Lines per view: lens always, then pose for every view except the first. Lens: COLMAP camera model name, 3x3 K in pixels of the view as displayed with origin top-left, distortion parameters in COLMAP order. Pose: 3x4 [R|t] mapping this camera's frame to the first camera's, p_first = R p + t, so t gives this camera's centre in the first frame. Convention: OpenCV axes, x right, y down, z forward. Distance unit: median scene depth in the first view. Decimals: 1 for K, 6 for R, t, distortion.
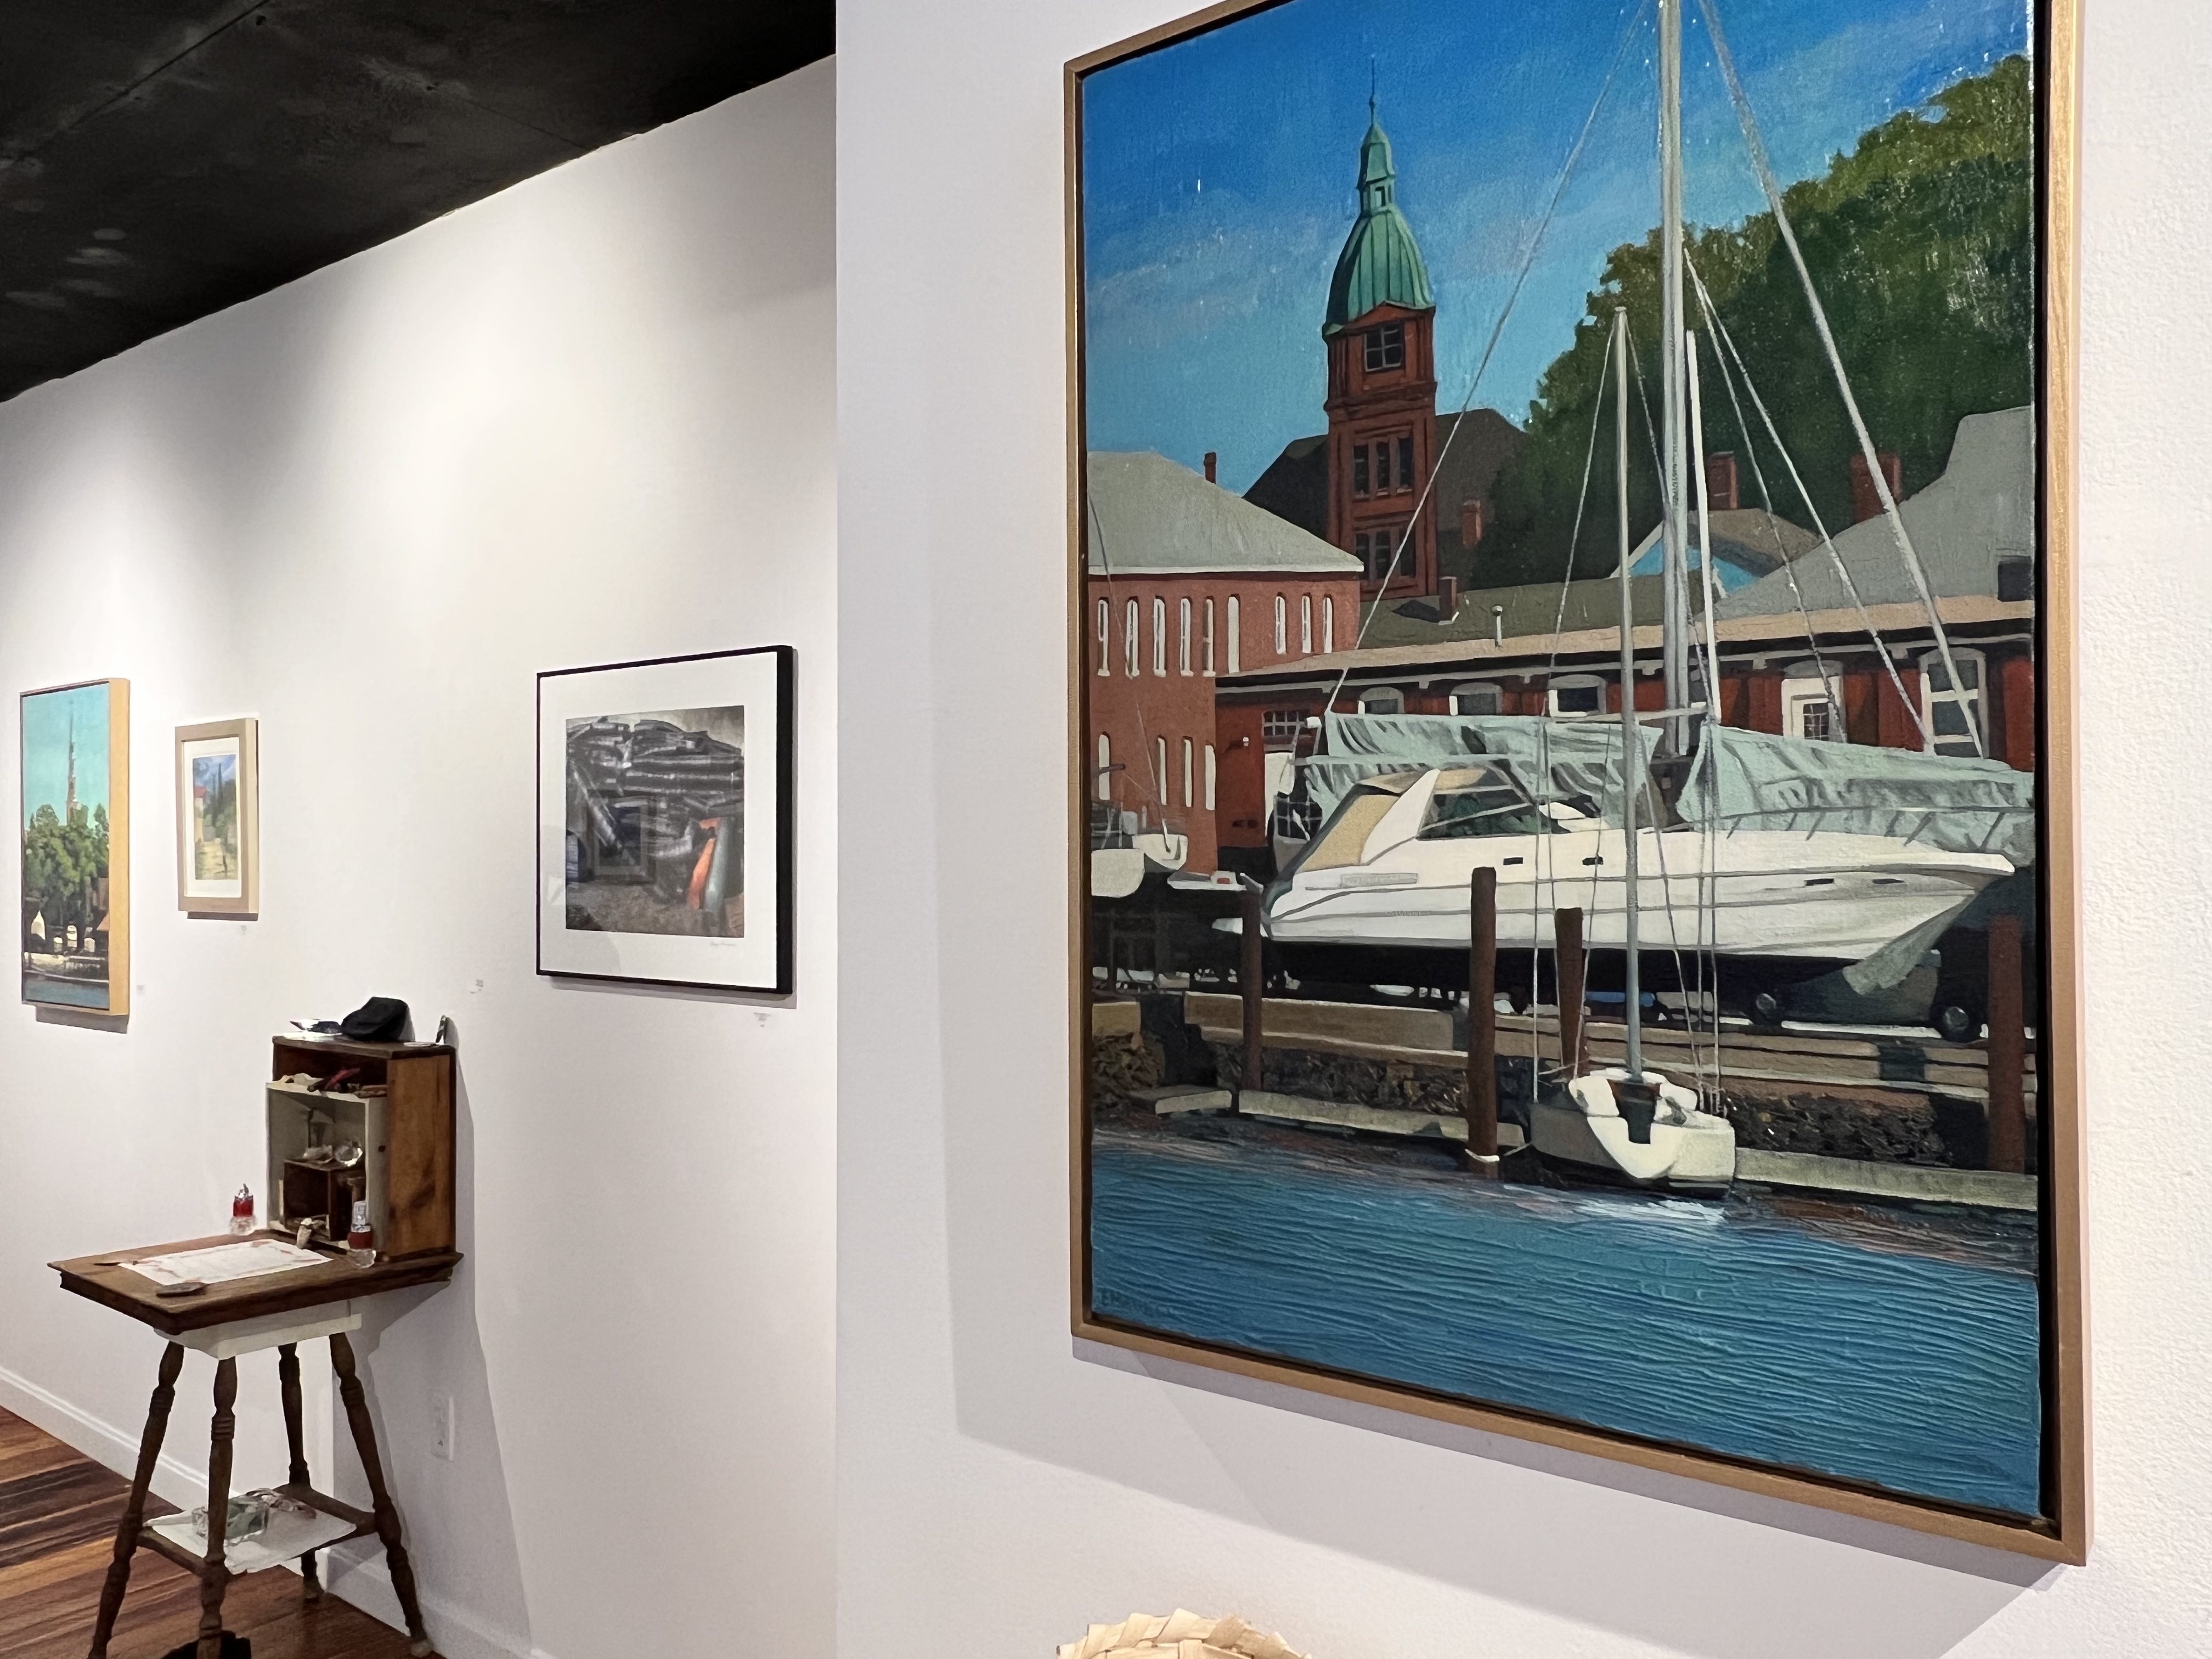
lens RADIAL K [[1630.0, 0, 1110.5], [0, 1630.0, 844.5], [0, 0, 1]] dist [0.036199, 0.001476]
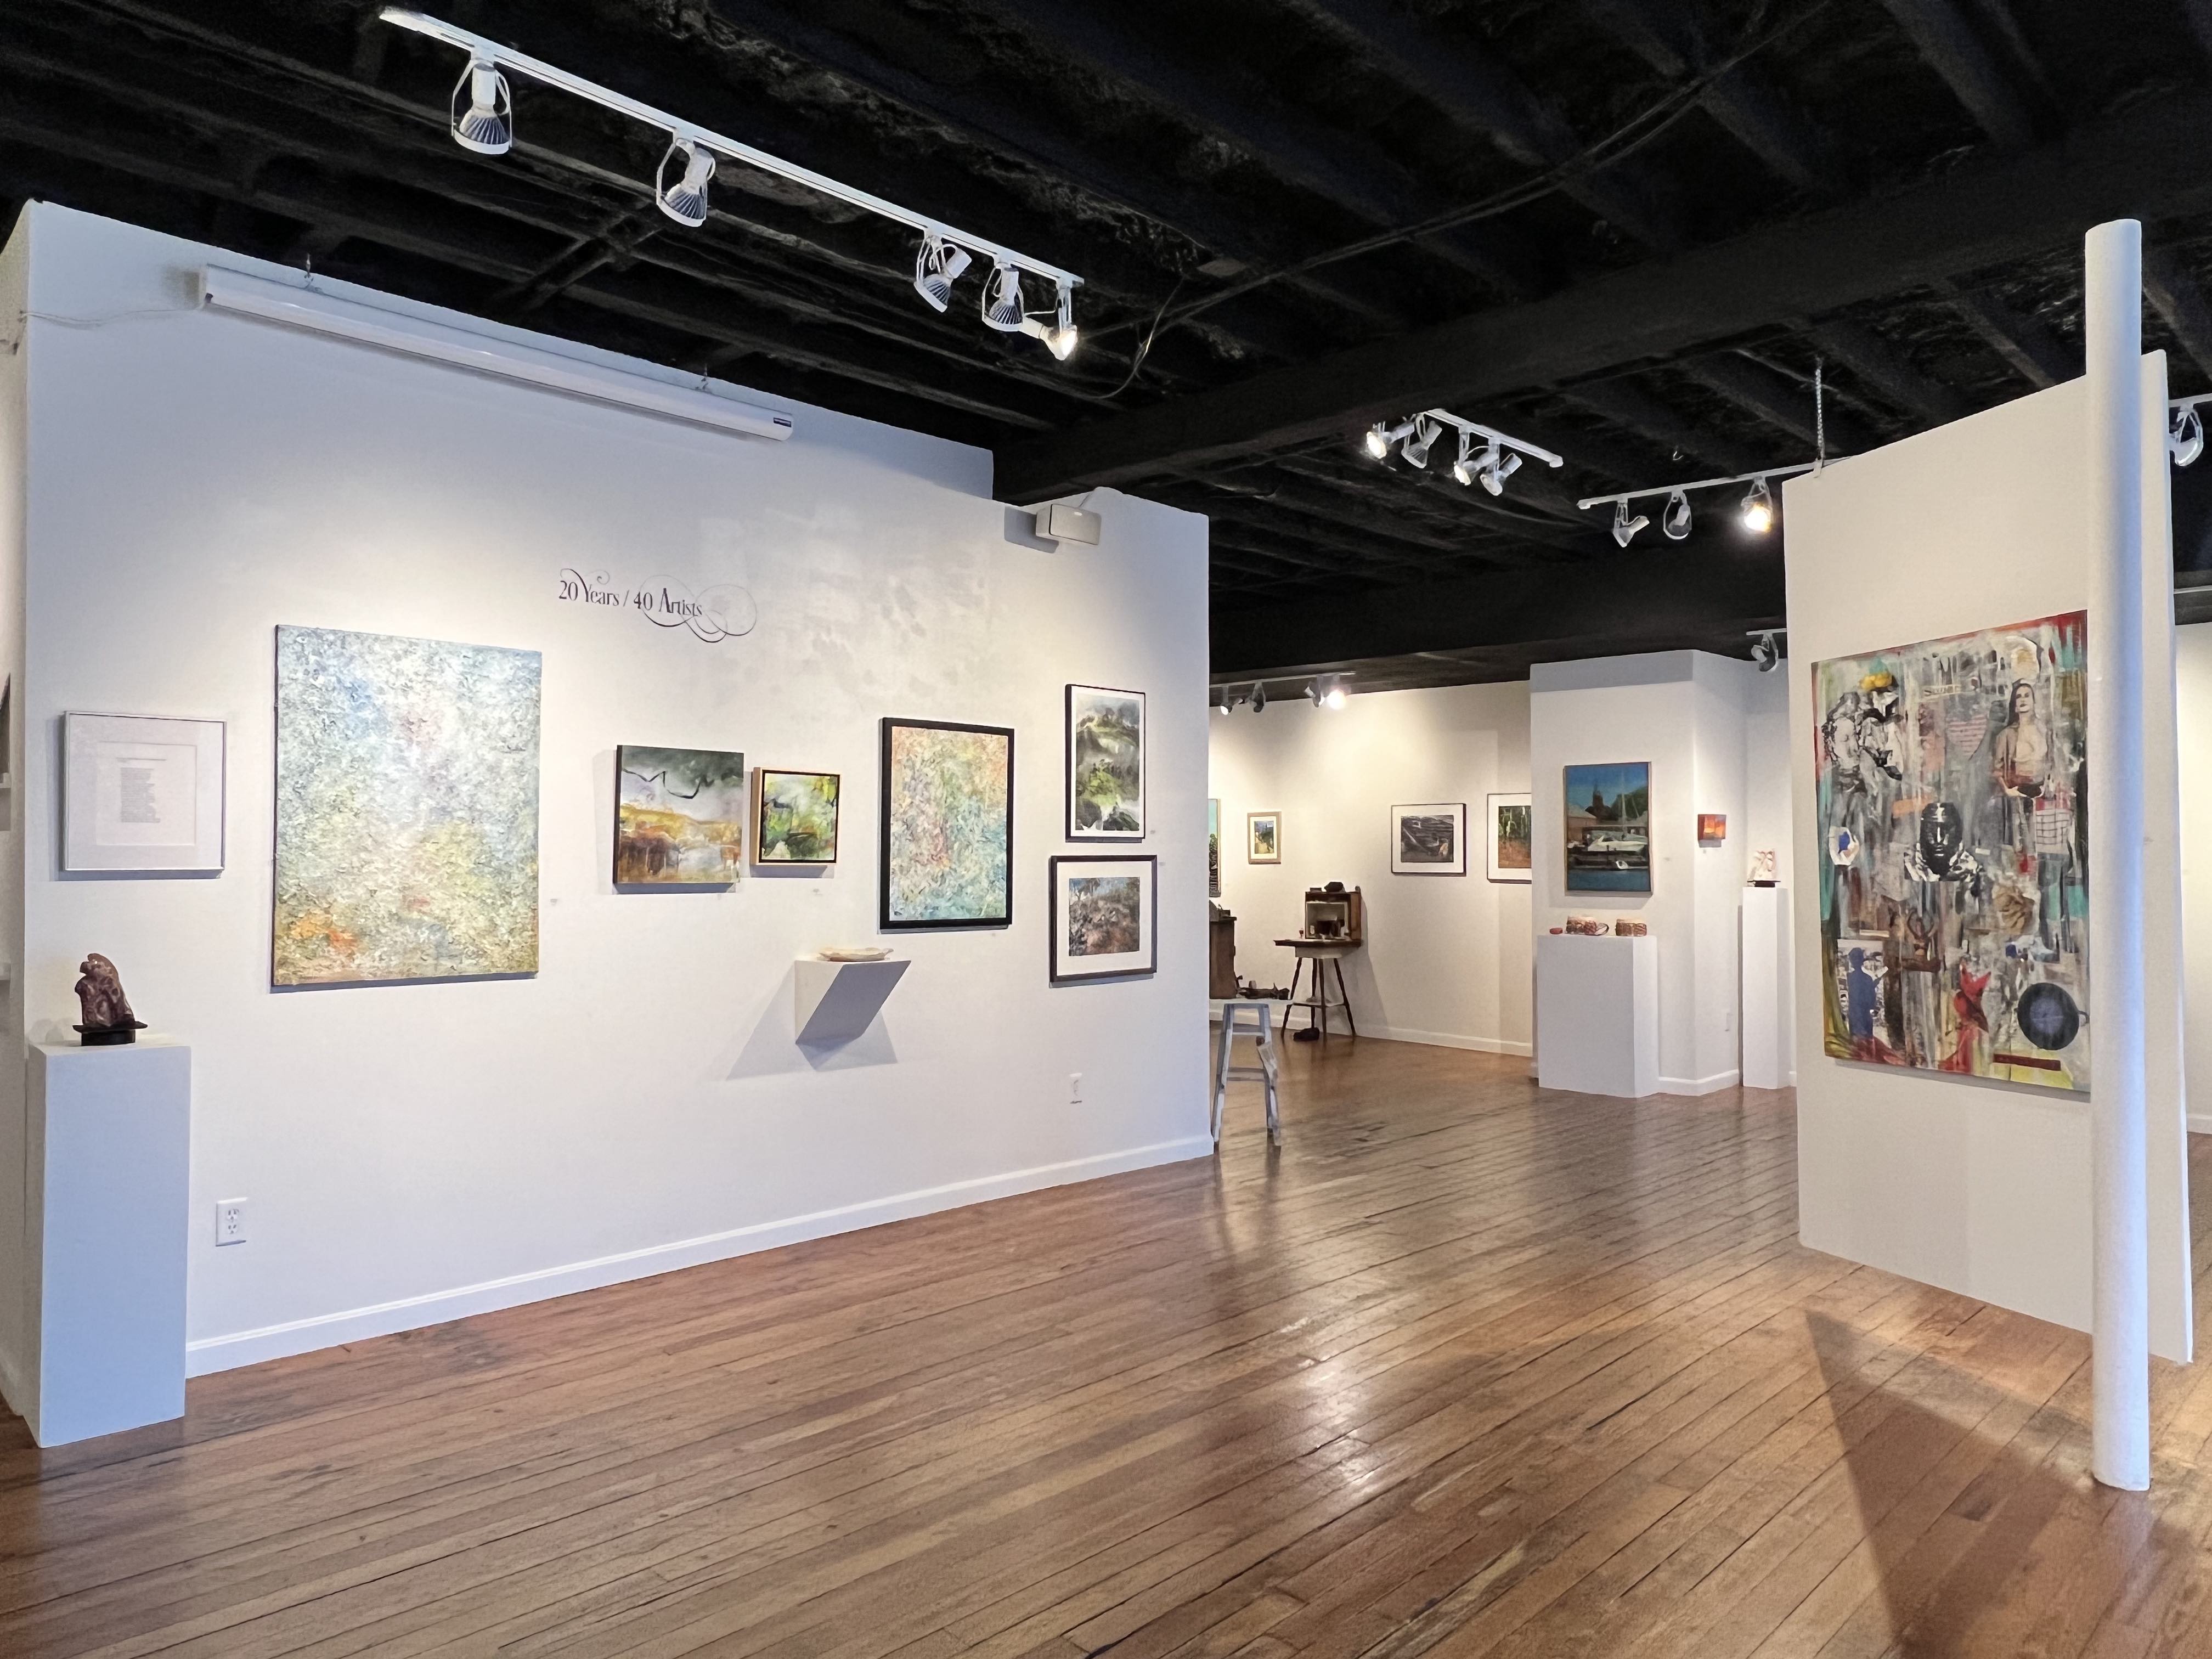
lens RADIAL K [[1459.6, 0, 1086.3], [0, 1459.6, 843.7], [0, 0, 1]] dist [0.003867, -0.011232]
pose [[0.990714, -0.004687, -0.135881, -1.886070], [0.004403, 0.999987, -0.002390, 0.015155], [0.135891, 0.001769, 0.990722, -9.078733]]
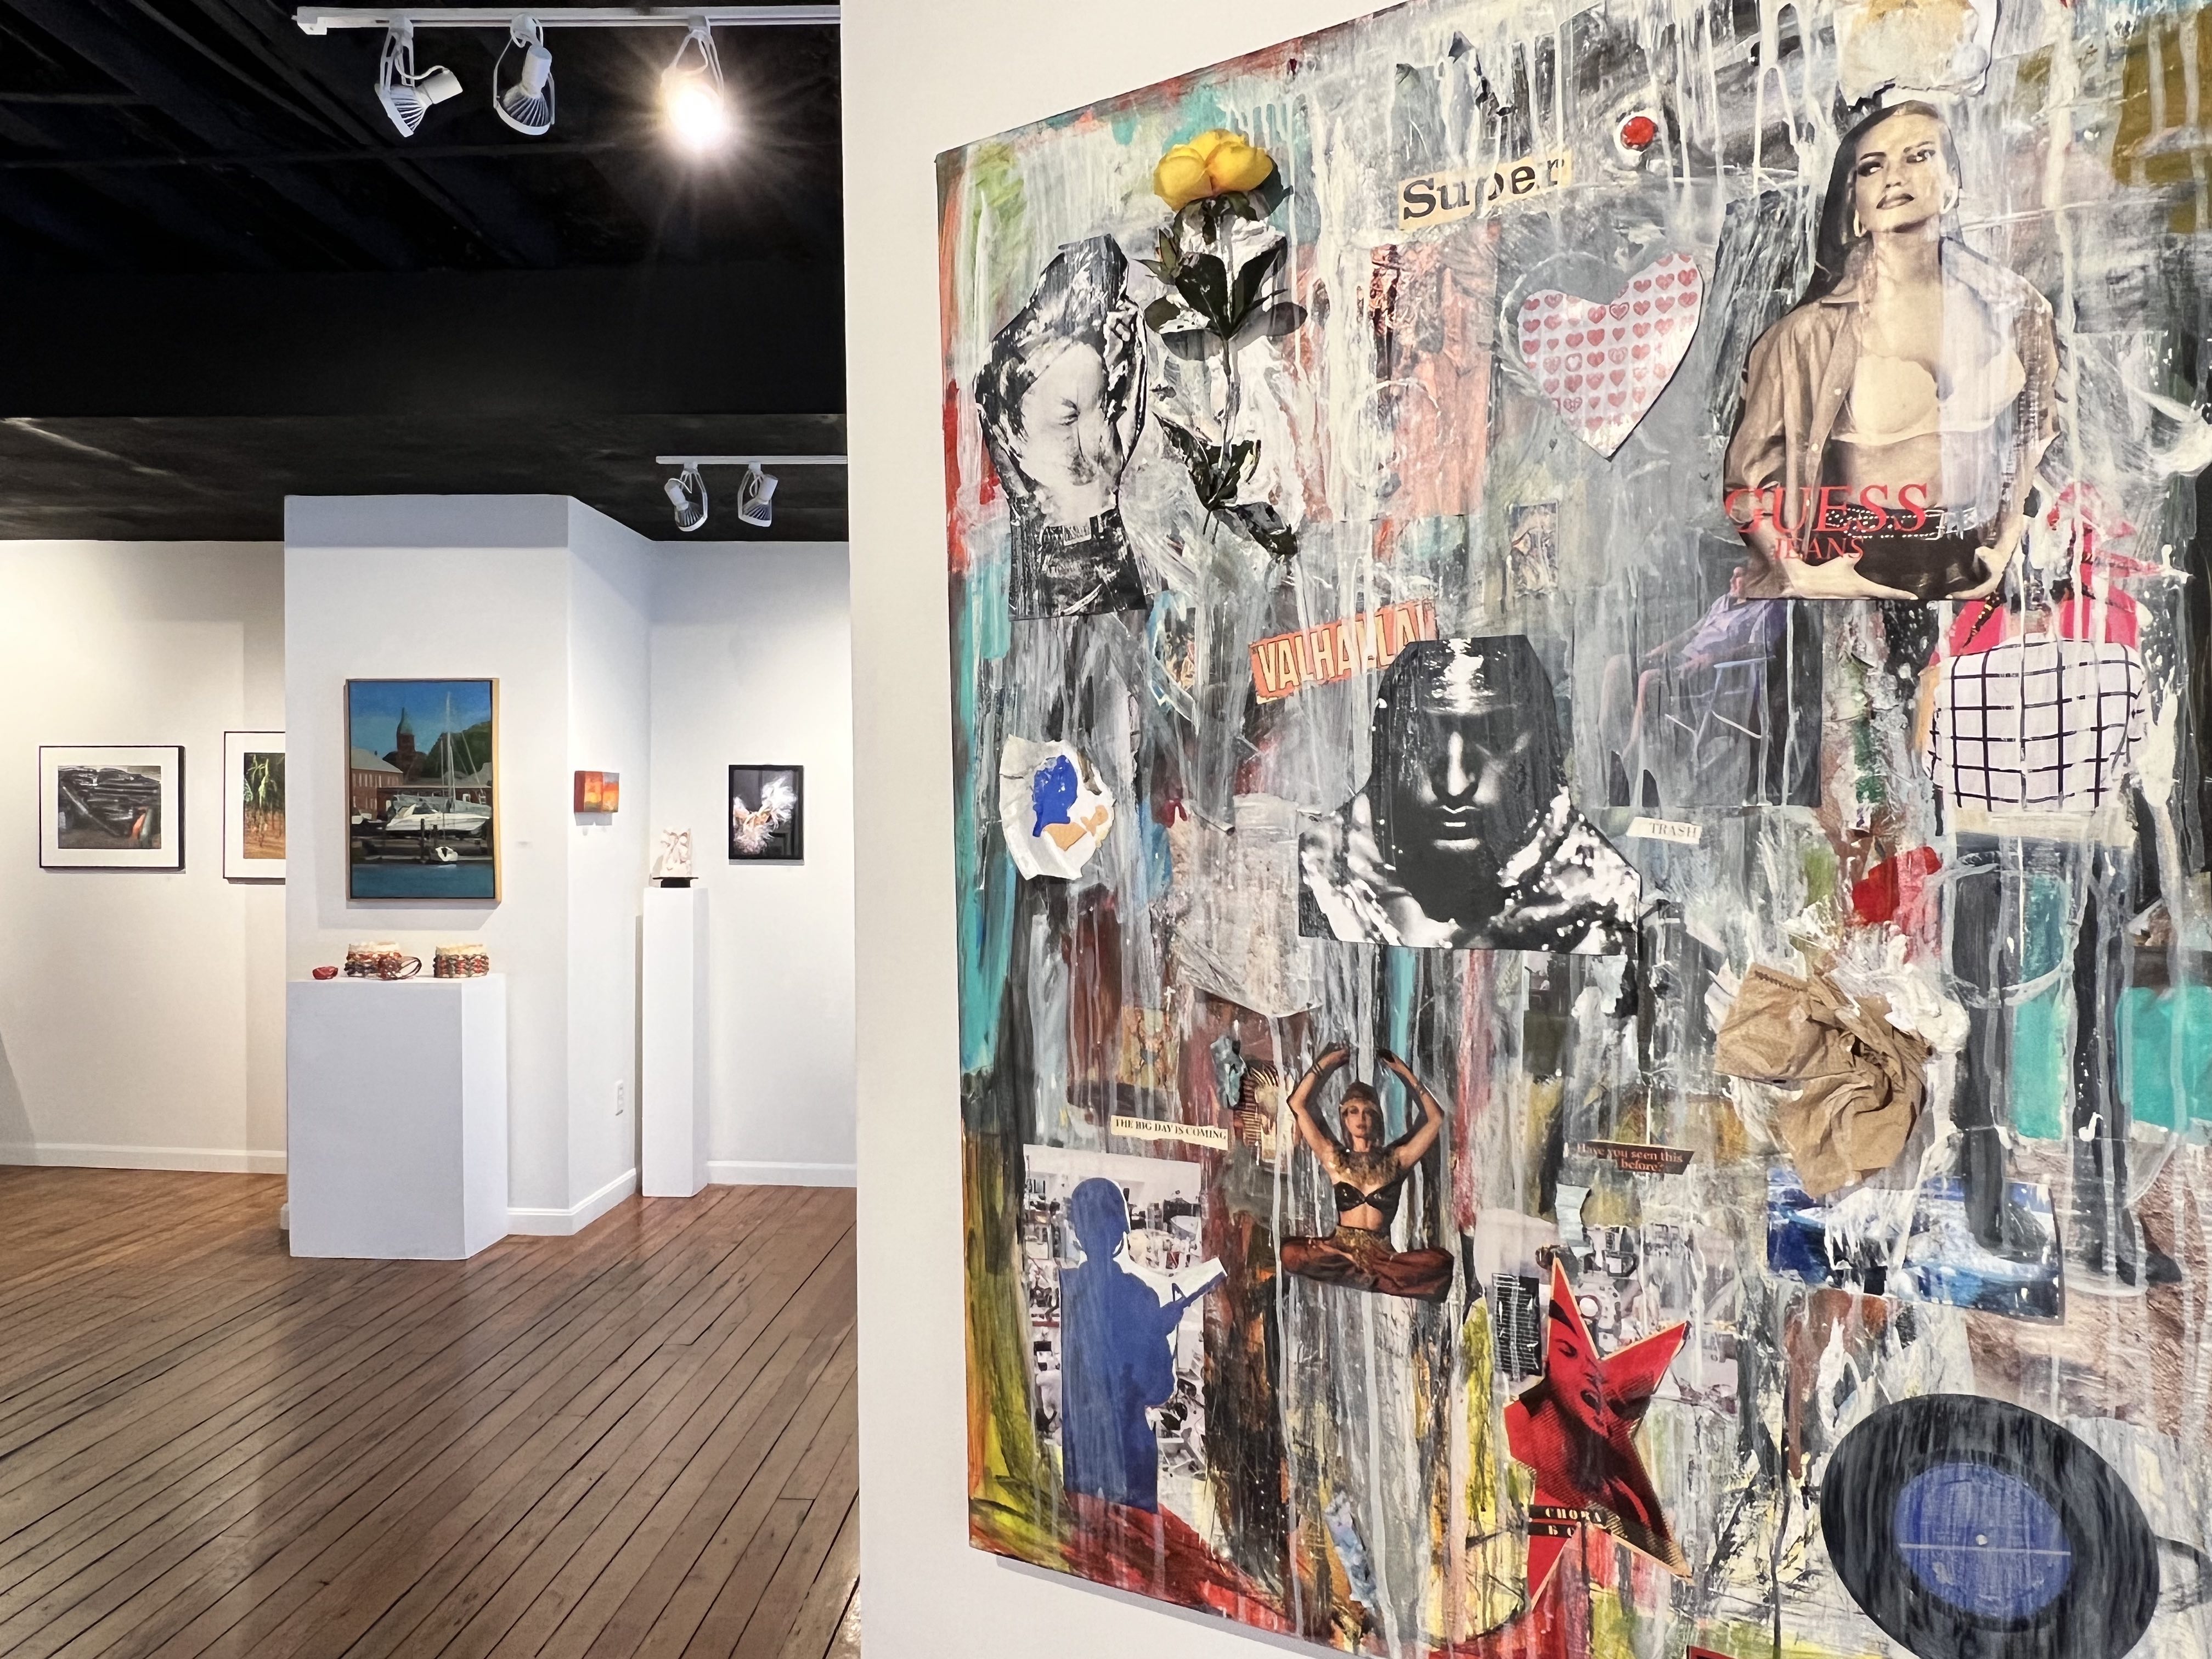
lens RADIAL K [[1459.6, 0, 1091.5], [0, 1459.6, 848.4], [0, 0, 1]] dist [0.003867, -0.011232]
pose [[0.828990, -0.003780, 0.559251, -0.789973], [-0.004496, 0.999900, 0.013423, 0.039866], [-0.559246, -0.013641, 0.828890, -5.129709]]
